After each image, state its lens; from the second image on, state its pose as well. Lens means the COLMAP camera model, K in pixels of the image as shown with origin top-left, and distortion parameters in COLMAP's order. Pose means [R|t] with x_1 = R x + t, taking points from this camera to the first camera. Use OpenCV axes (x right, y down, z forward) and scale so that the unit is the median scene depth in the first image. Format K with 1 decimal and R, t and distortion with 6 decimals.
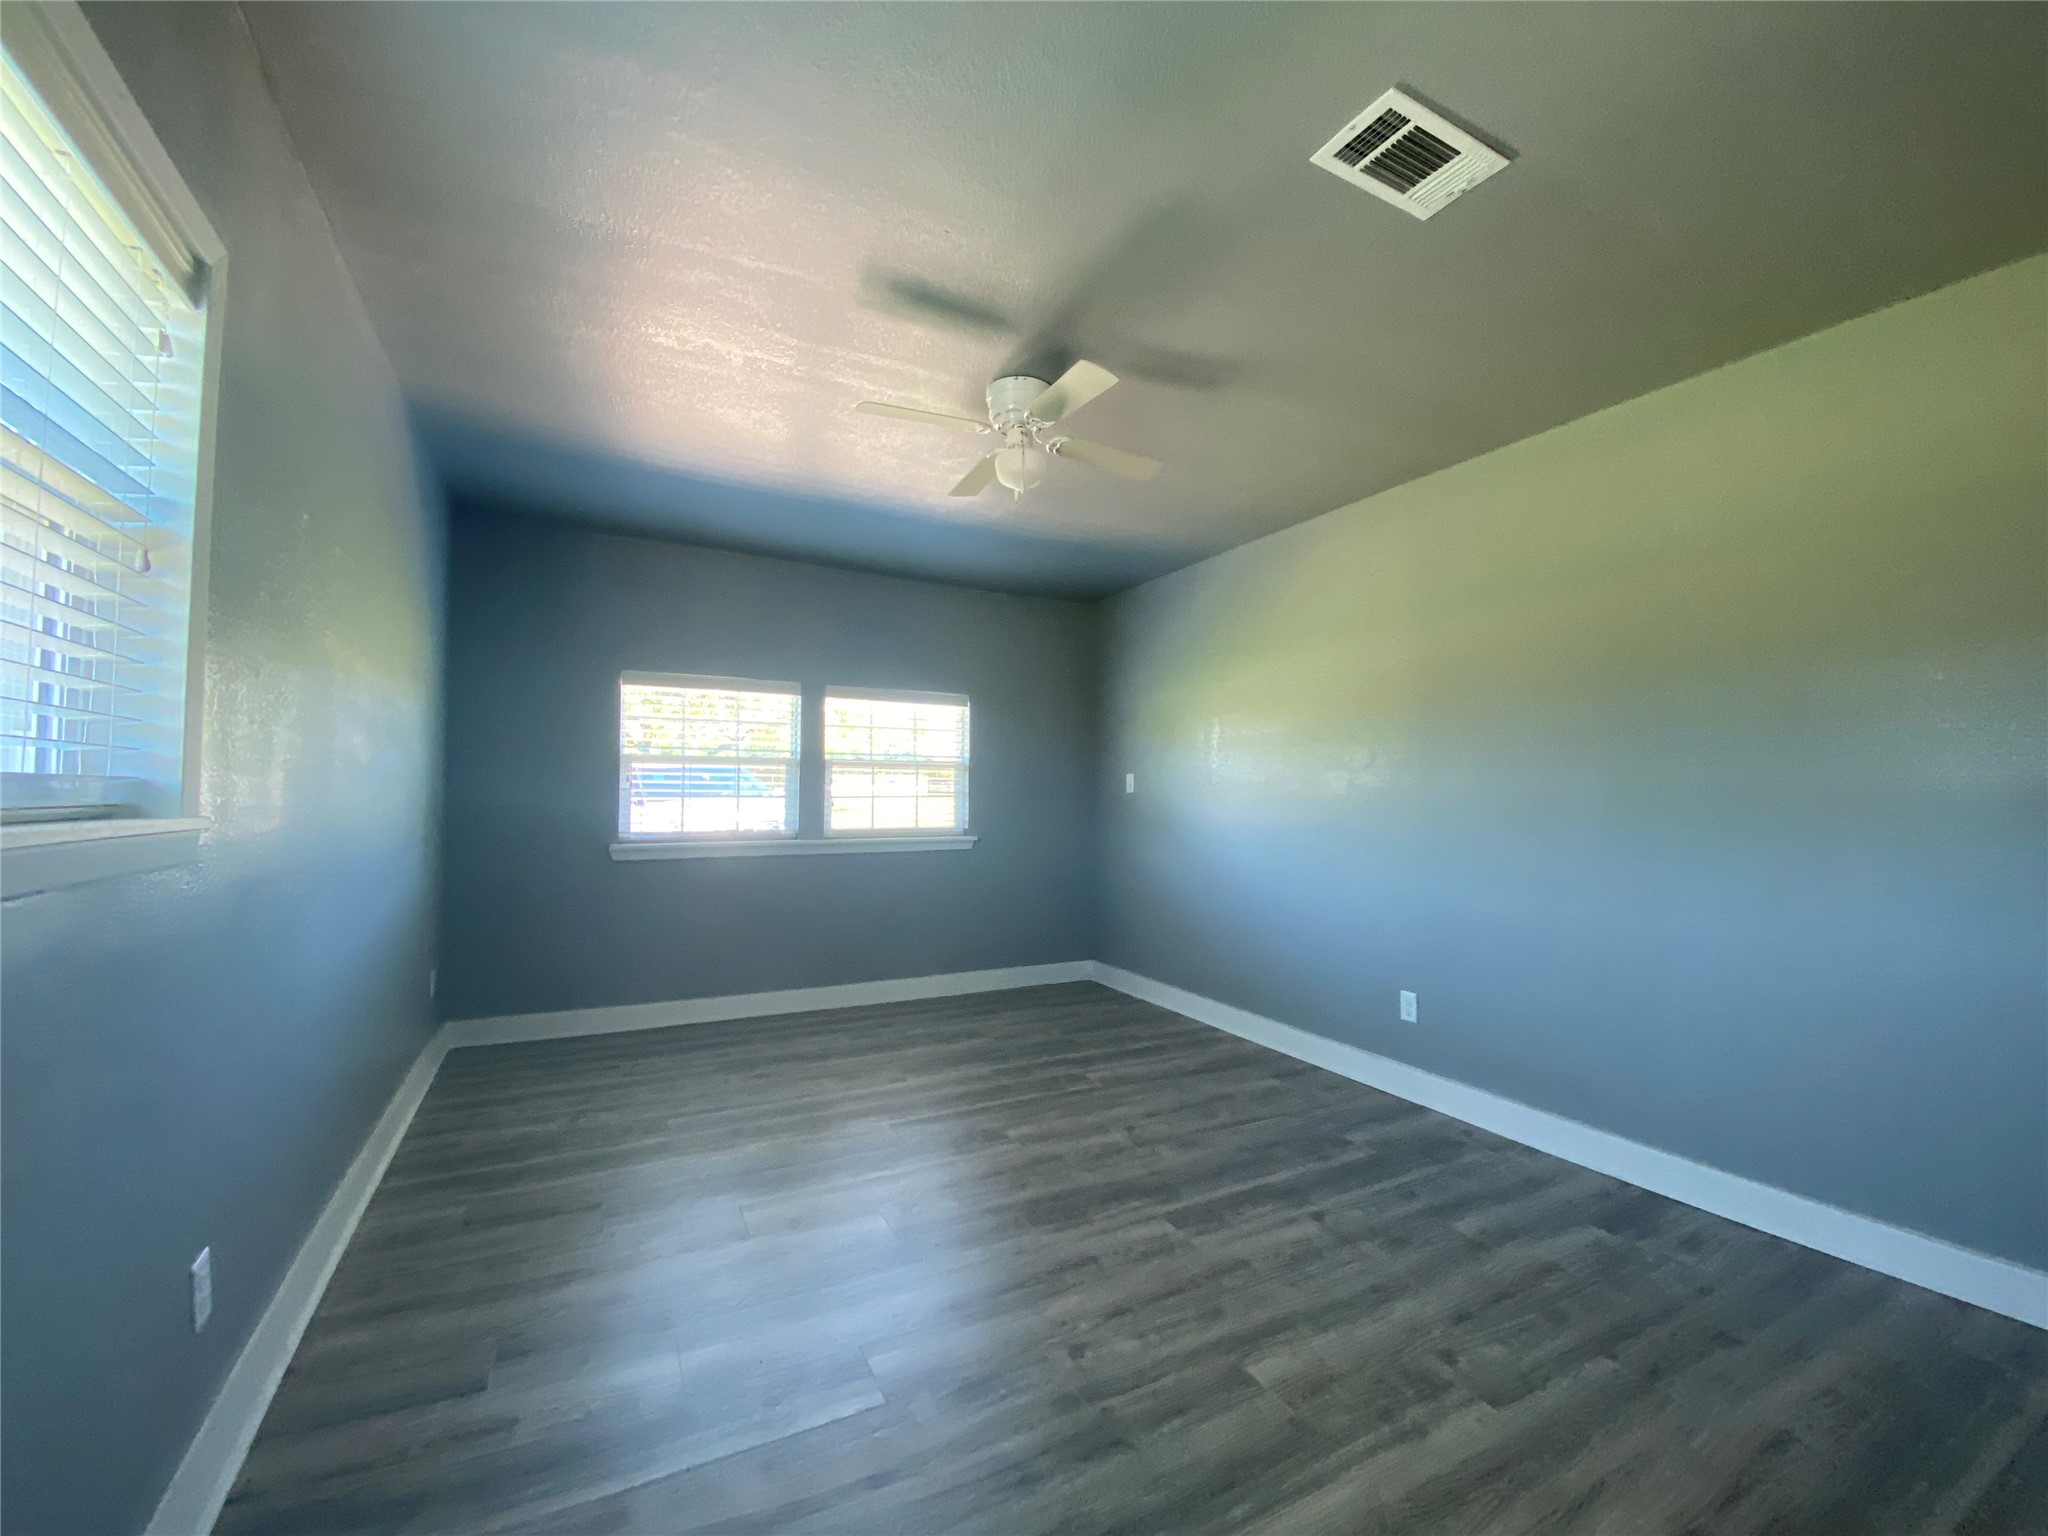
lens RADIAL K [[824.5, 0, 1023.8], [0, 824.5, 773.6], [0, 0, 1]] dist [0.017610, -0.017287]
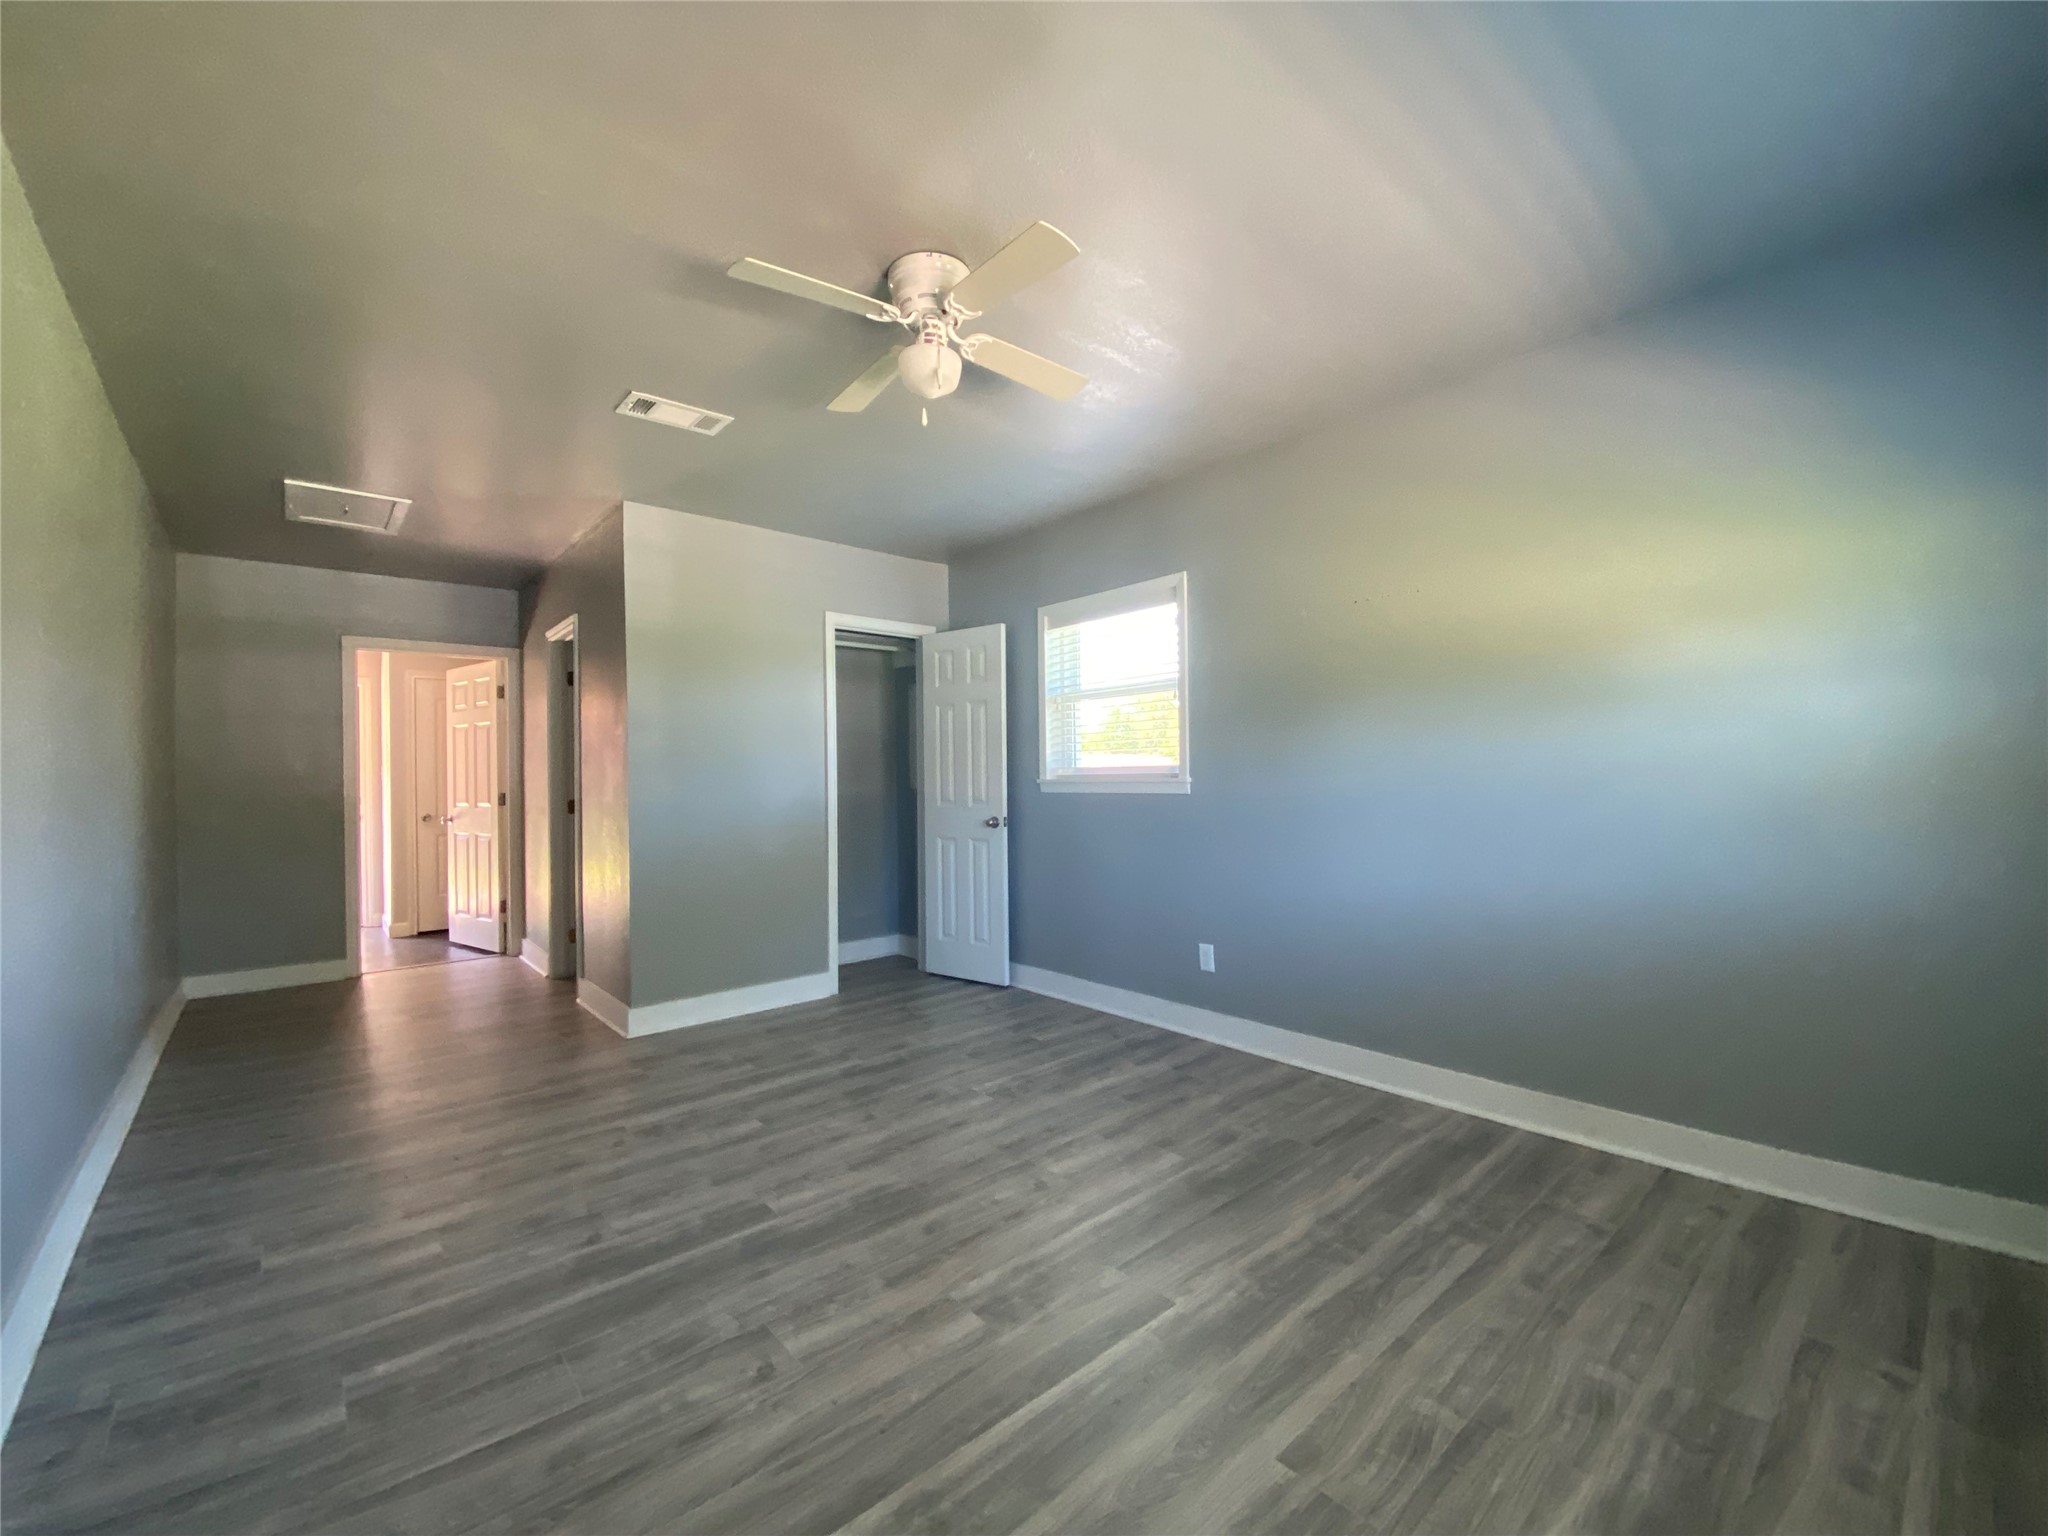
lens RADIAL K [[824.5, 0, 1022.2], [0, 824.5, 773.5], [0, 0, 1]] dist [0.017610, -0.017287]
pose [[-0.971645, 0.001349, -0.236442, 0.114764], [0.009205, 0.999441, -0.032125, 0.065568], [0.236267, -0.033390, -0.971114, 1.984065]]
